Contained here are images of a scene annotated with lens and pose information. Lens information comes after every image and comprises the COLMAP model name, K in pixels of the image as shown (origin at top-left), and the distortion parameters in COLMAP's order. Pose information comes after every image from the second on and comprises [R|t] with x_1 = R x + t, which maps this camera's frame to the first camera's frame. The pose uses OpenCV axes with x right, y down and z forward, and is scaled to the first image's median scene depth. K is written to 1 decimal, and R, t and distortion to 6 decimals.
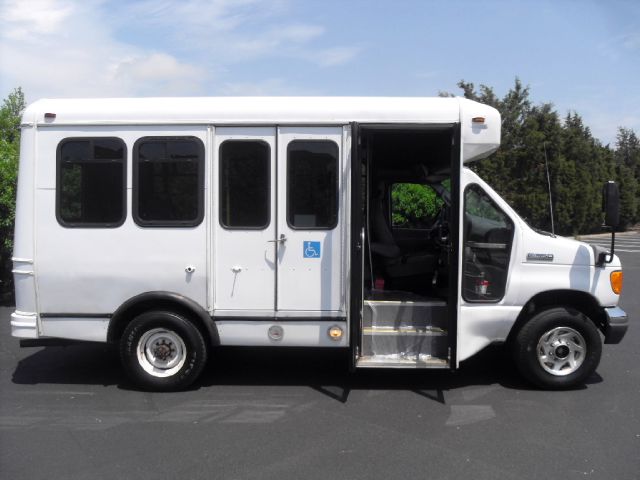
lens RADIAL K [[535.8, 0, 319.2], [0, 535.8, 243.1], [0, 0, 1]] dist [-0.073427, 0.001434]
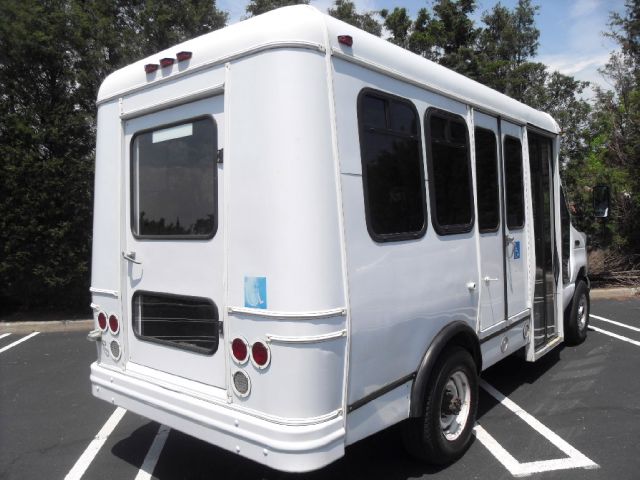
lens RADIAL K [[535.8, 0, 321.0], [0, 535.8, 236.9], [0, 0, 1]] dist [-0.073427, 0.001434]
pose [[0.610198, -0.052045, 0.790538, -0.983413], [0.072745, 0.997305, 0.009507, -0.046469], [-0.788902, 0.051706, 0.612340, 0.690441]]
